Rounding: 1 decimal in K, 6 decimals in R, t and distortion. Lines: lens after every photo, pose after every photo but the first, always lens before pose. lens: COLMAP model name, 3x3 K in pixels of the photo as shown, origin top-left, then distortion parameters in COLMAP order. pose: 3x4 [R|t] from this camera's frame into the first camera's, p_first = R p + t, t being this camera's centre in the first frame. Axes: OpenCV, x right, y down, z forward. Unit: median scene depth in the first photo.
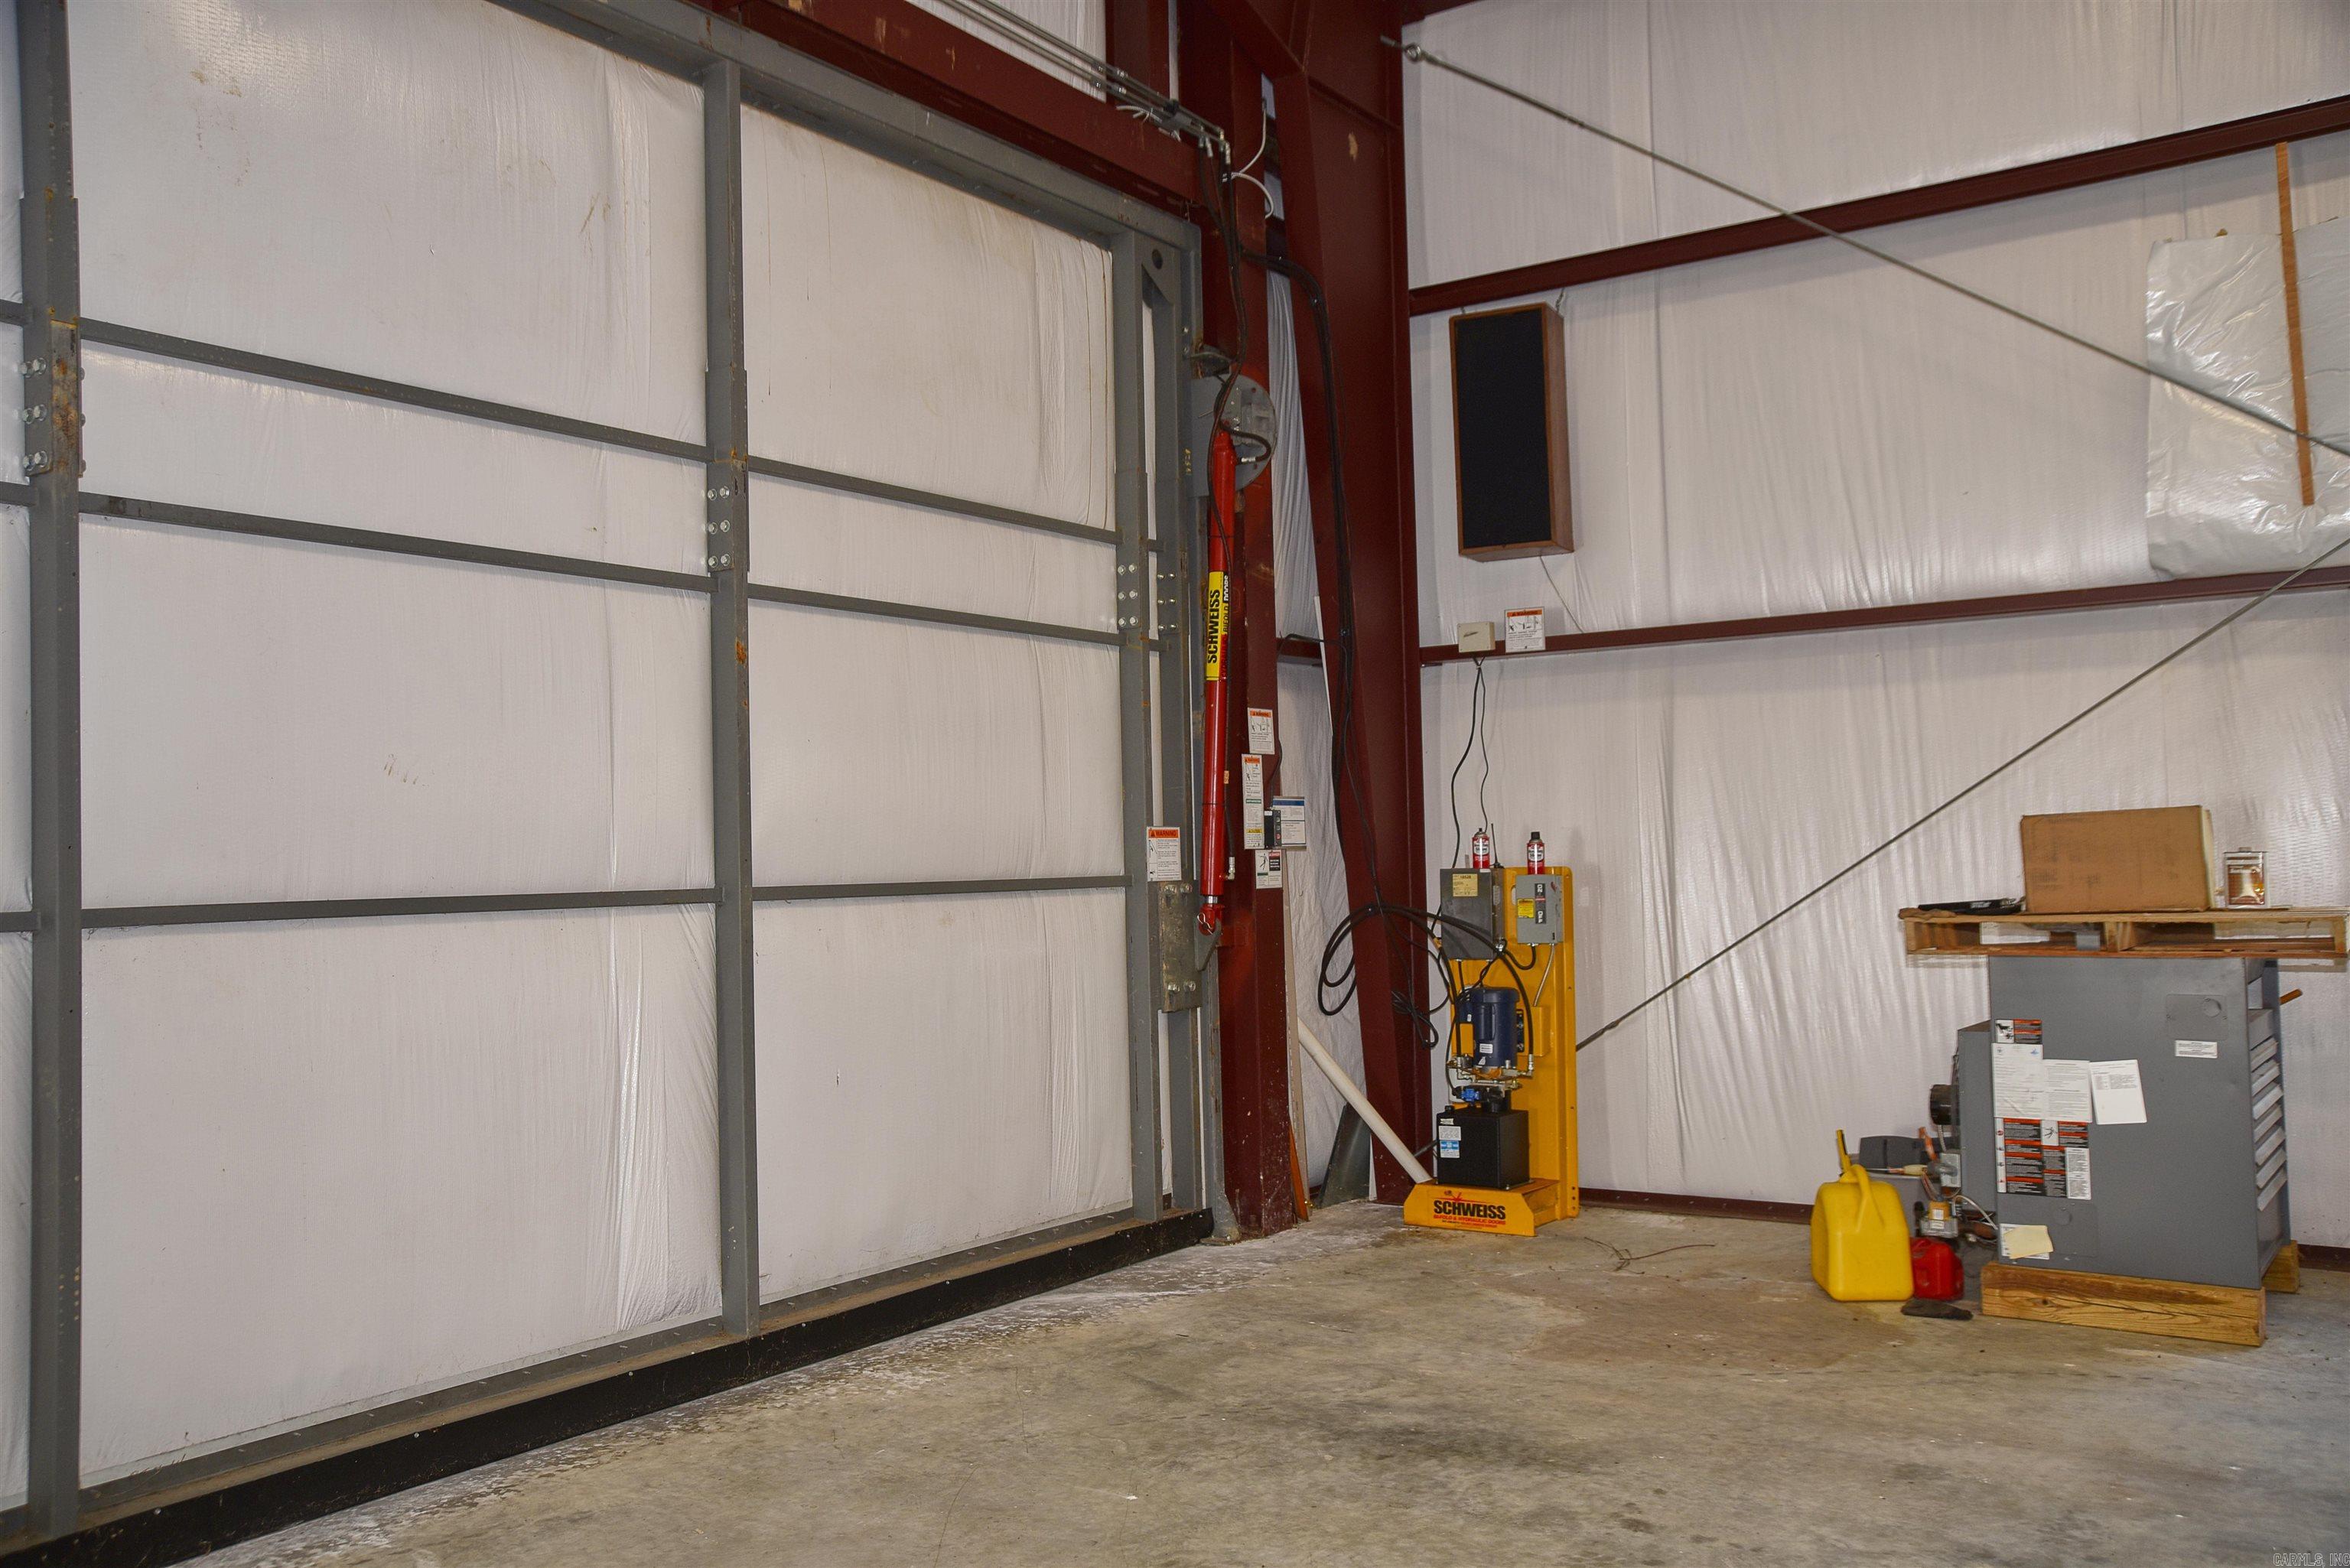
lens RADIAL K [[1973.6, 0, 1176.0], [0, 1973.6, 804.8], [0, 0, 1]] dist [-0.002871, 0.039733]
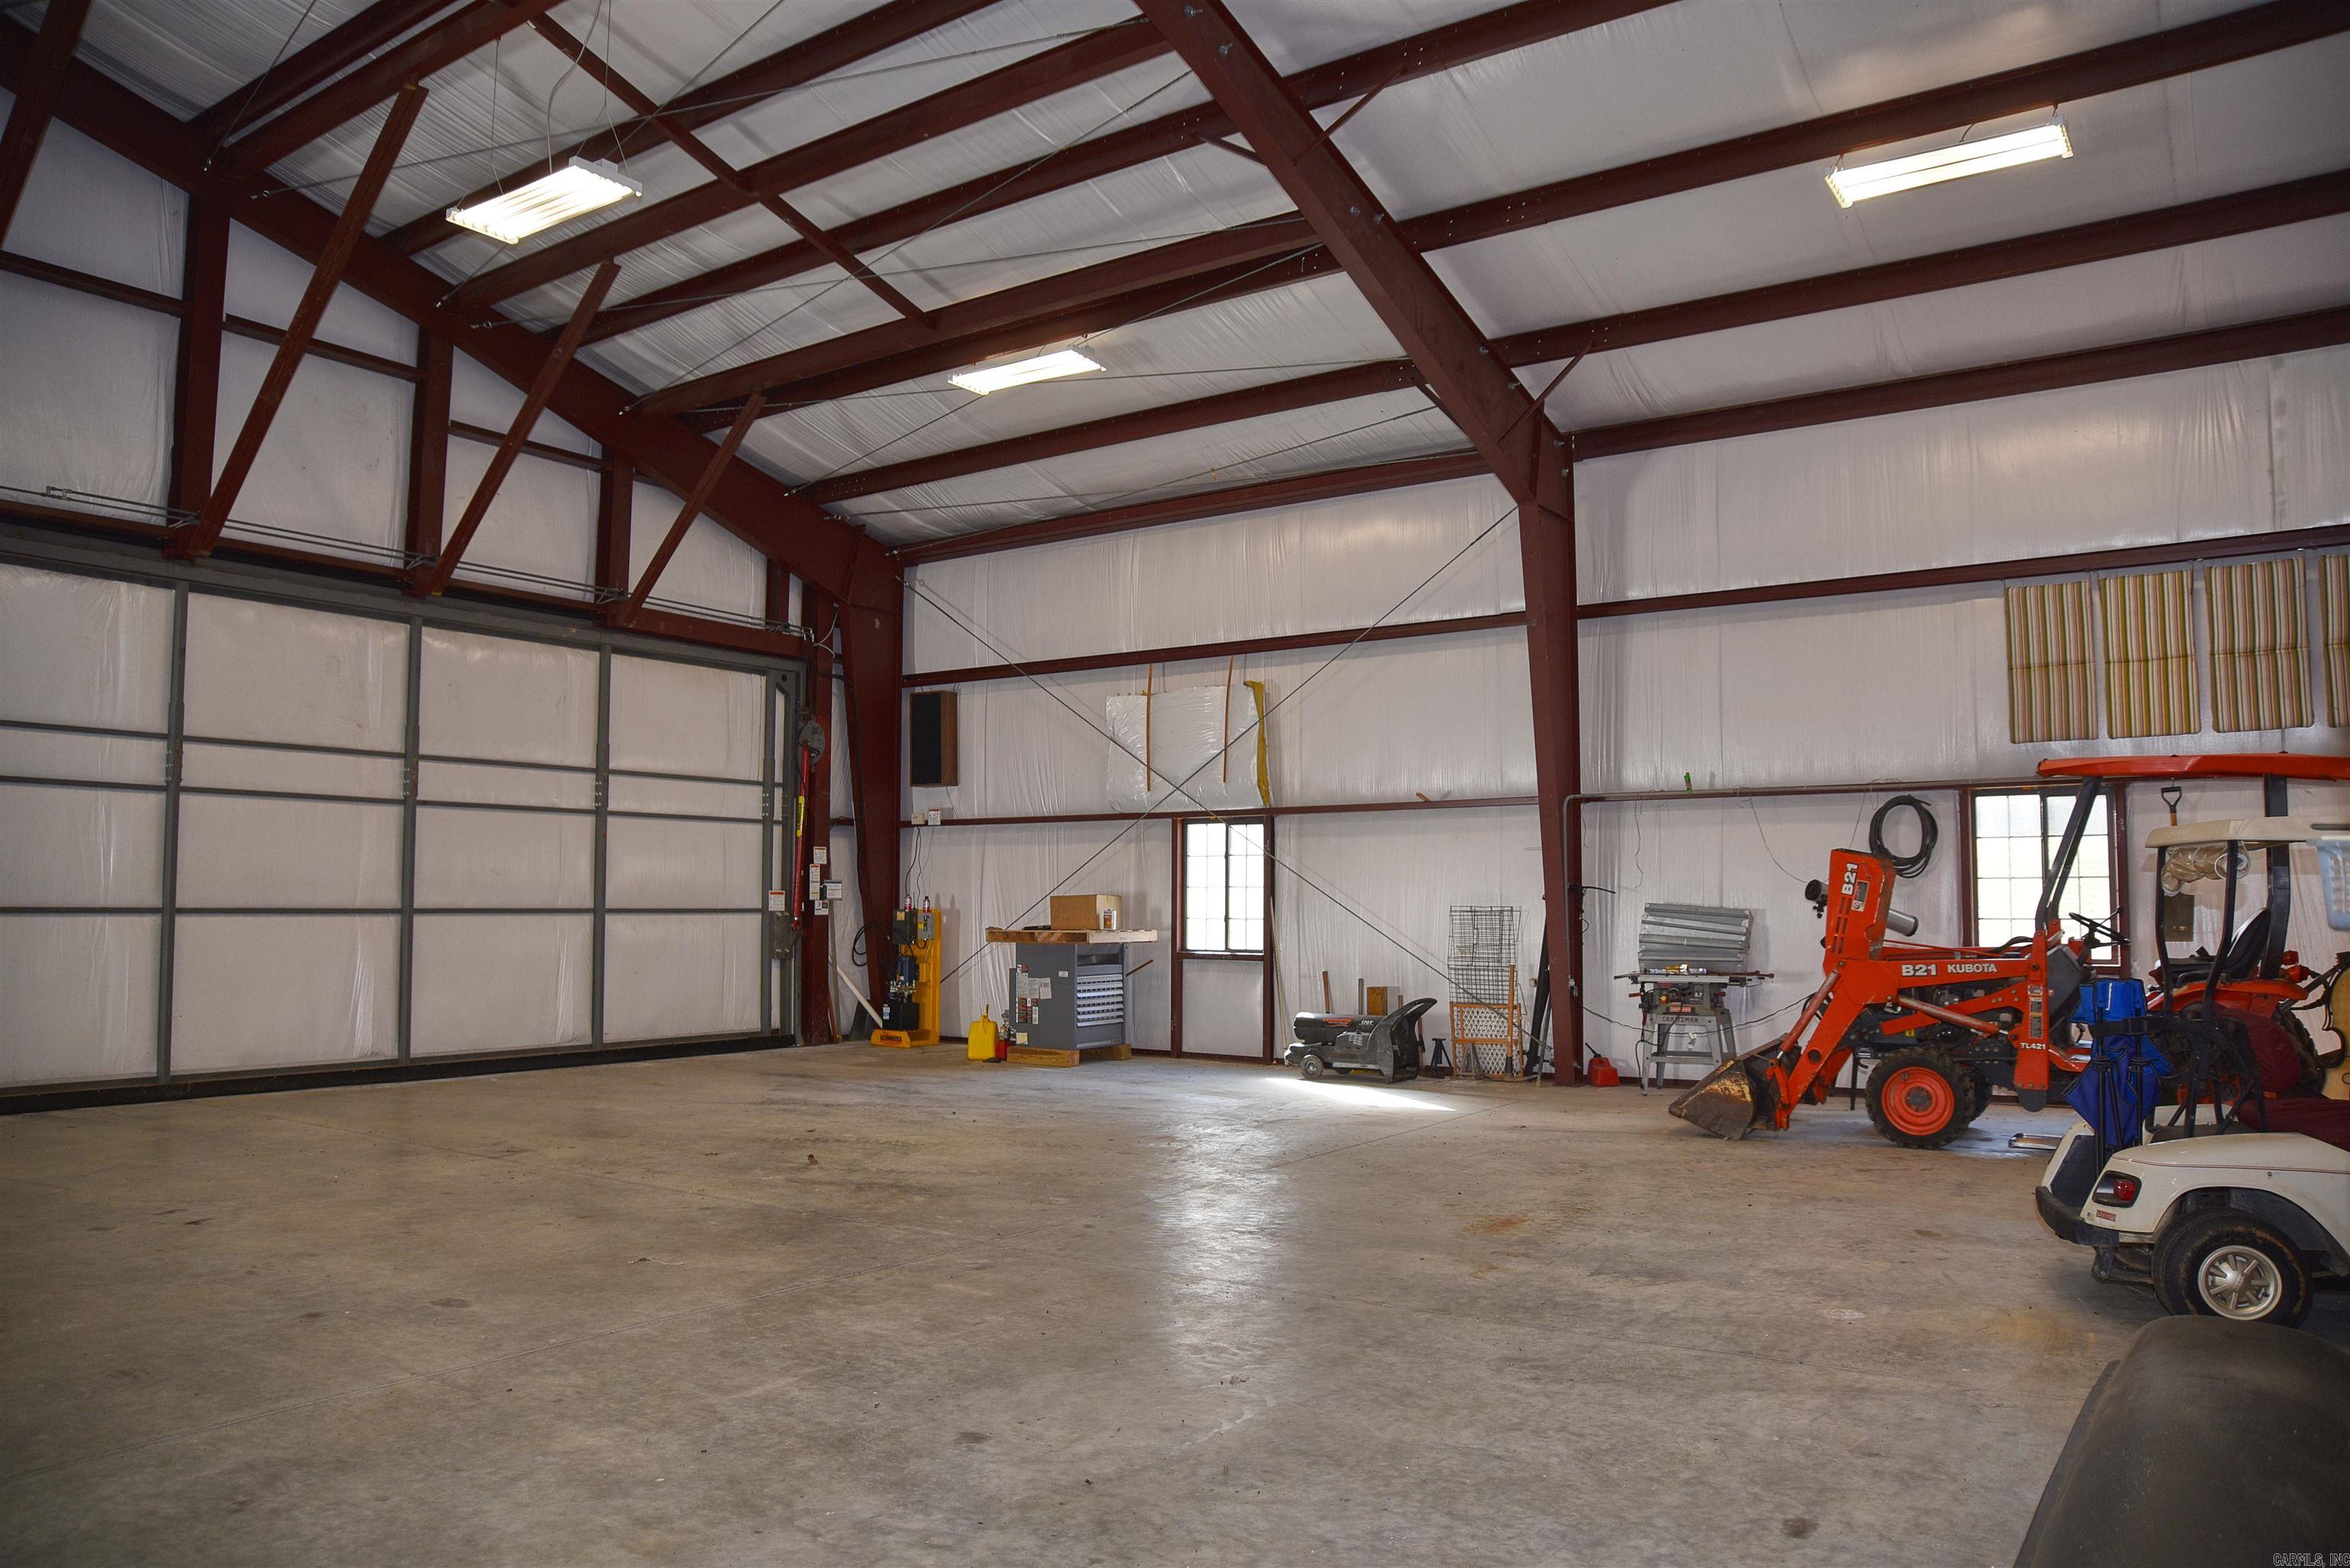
lens RADIAL K [[1626.9, 0, 1169.3], [0, 1626.9, 821.7], [0, 0, 1]] dist [-0.117527, 0.078499]
pose [[0.999633, 0.026923, 0.003092, 0.518830], [-0.026864, 0.999482, -0.017744, -0.058140], [-0.003568, 0.017655, 0.999838, -1.204457]]
